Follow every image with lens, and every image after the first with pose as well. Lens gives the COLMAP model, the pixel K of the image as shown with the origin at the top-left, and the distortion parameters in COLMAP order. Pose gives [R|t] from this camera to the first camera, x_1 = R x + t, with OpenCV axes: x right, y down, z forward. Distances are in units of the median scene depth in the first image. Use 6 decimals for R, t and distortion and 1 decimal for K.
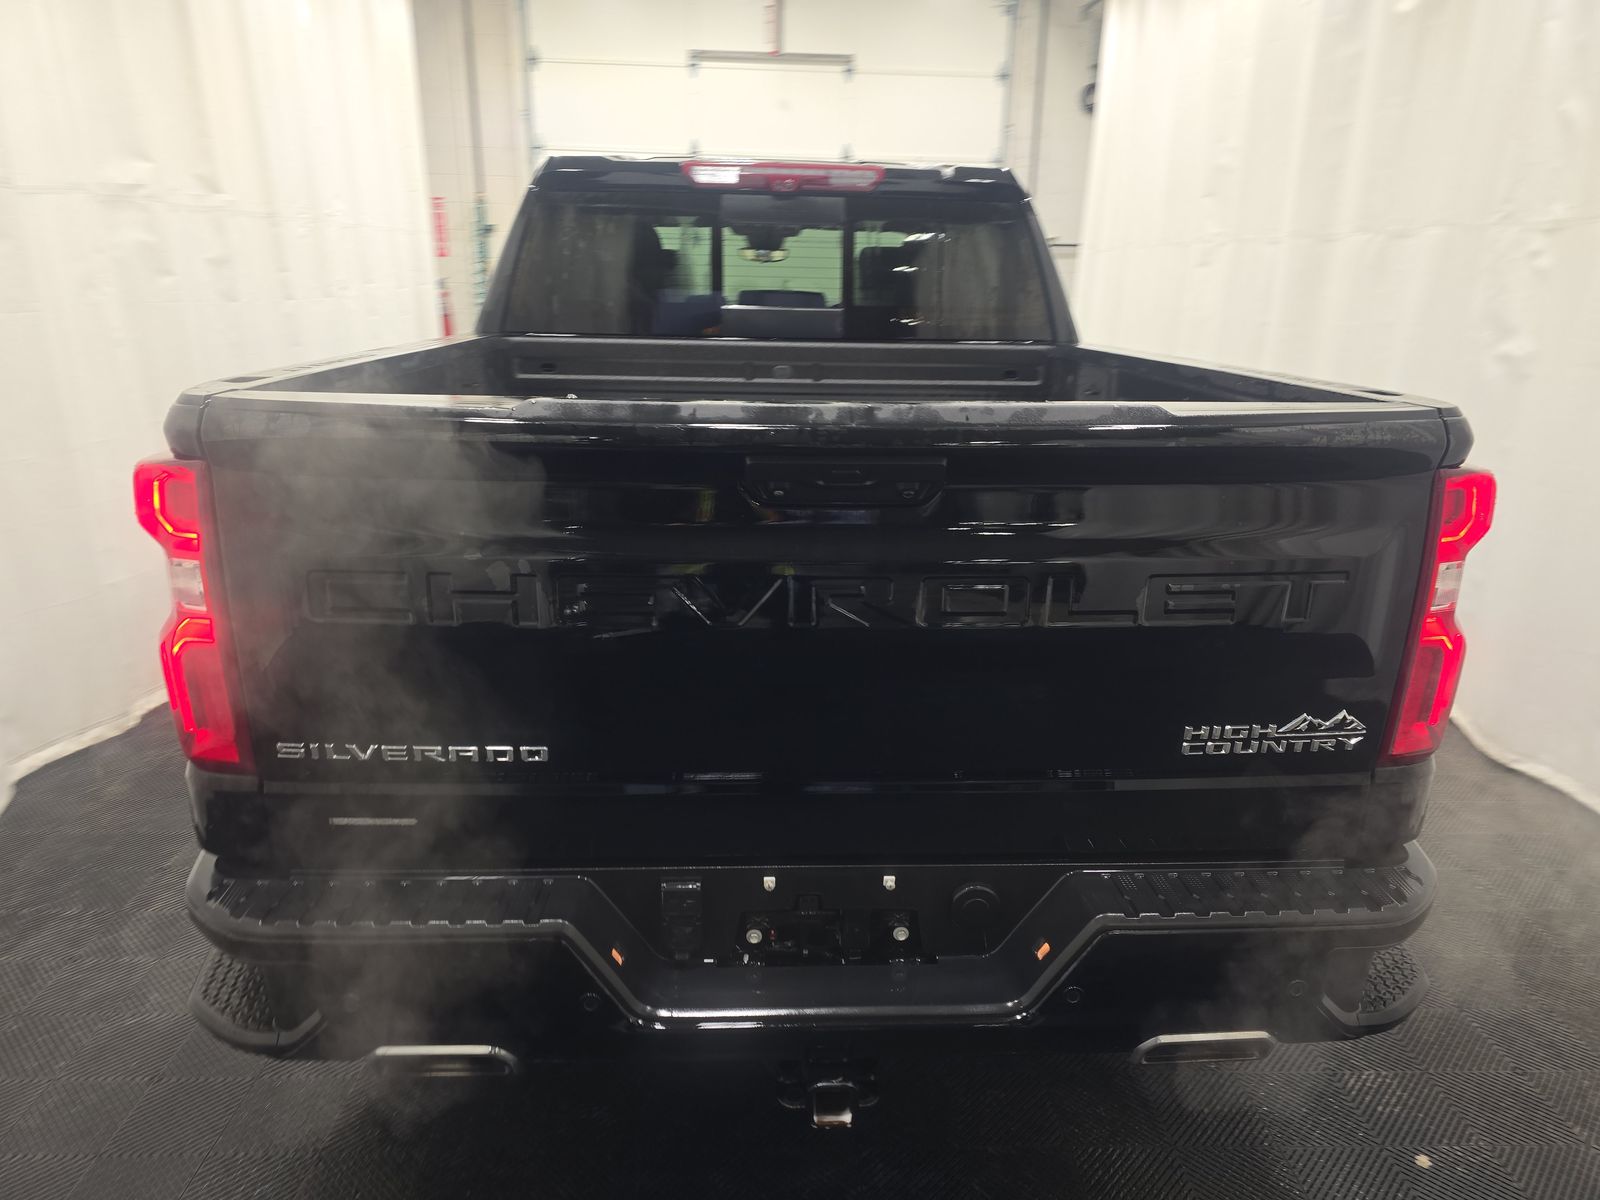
lens RADIAL K [[1044.7, 0, 797.8], [0, 1044.7, 598.7], [0, 0, 1]] dist [0.011909, -0.009607]
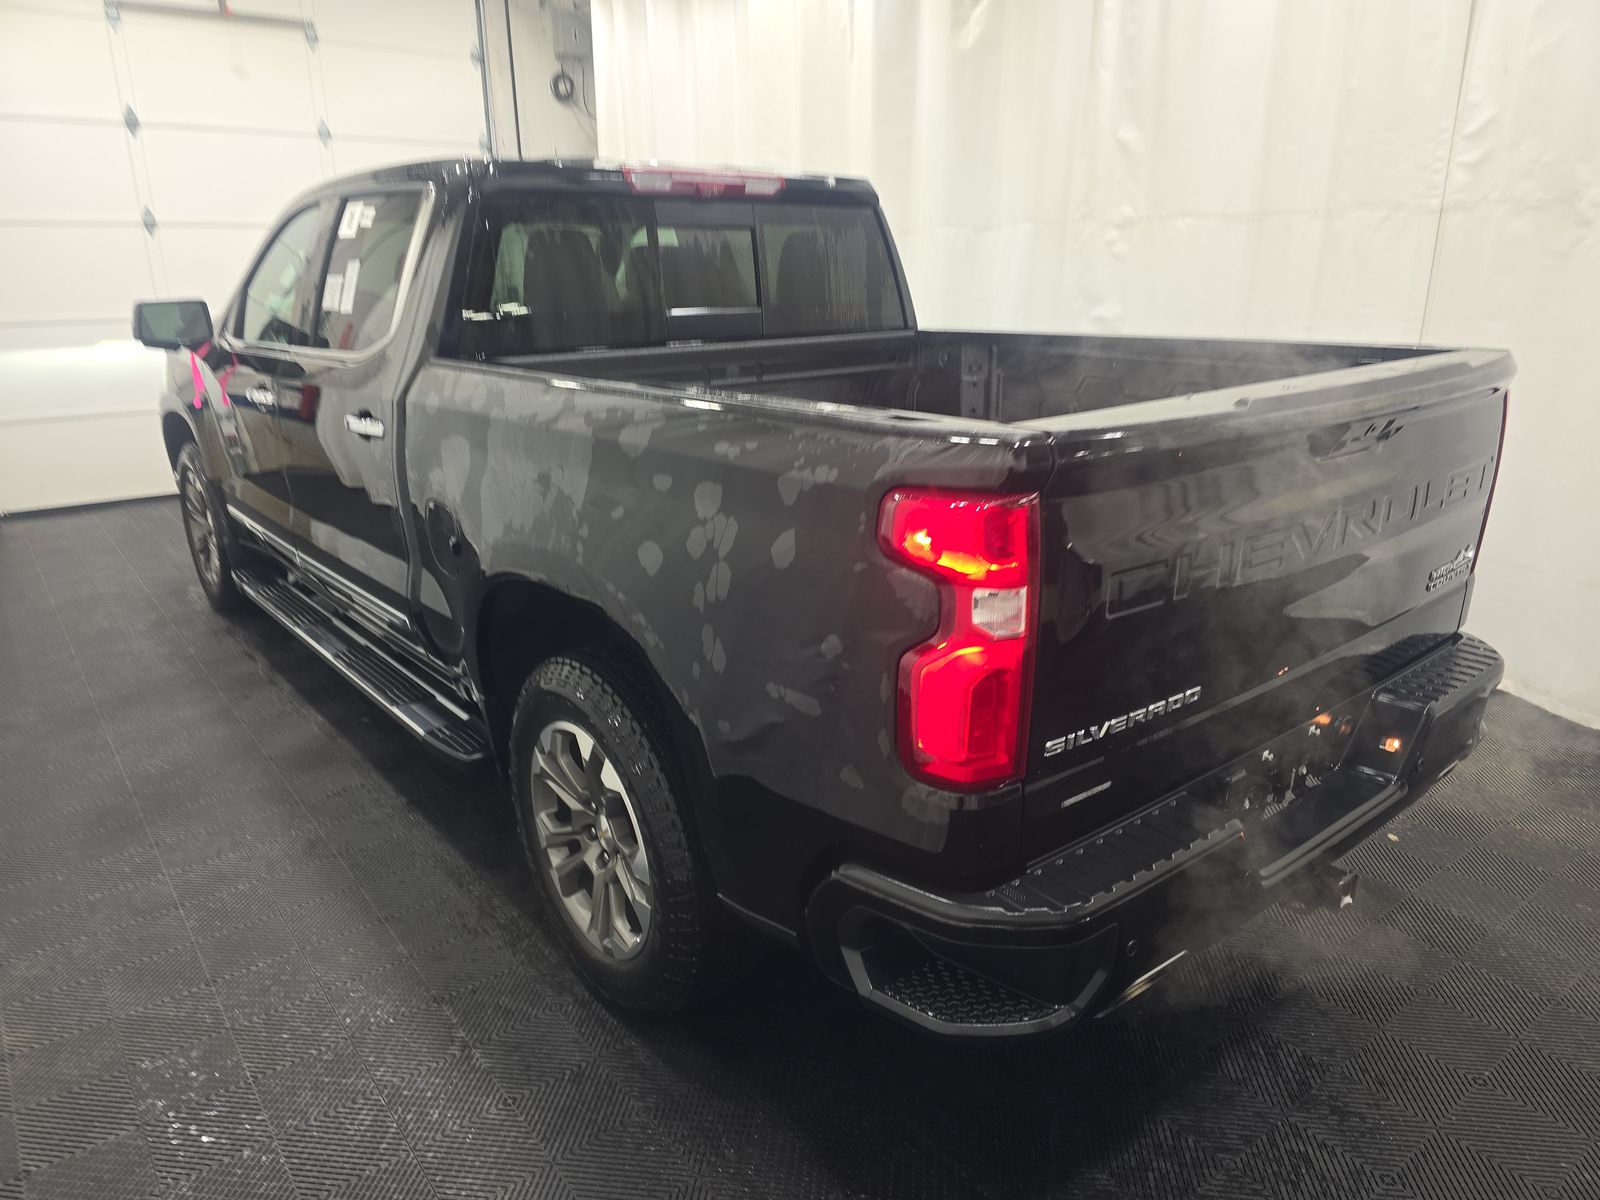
lens RADIAL K [[1044.7, 0, 814.2], [0, 1044.7, 591.8], [0, 0, 1]] dist [0.011909, -0.009607]
pose [[0.820854, -0.198302, 0.535606, -0.395091], [0.190417, 0.979155, 0.070694, -0.044313], [-0.538460, 0.043959, 0.841504, 0.065760]]
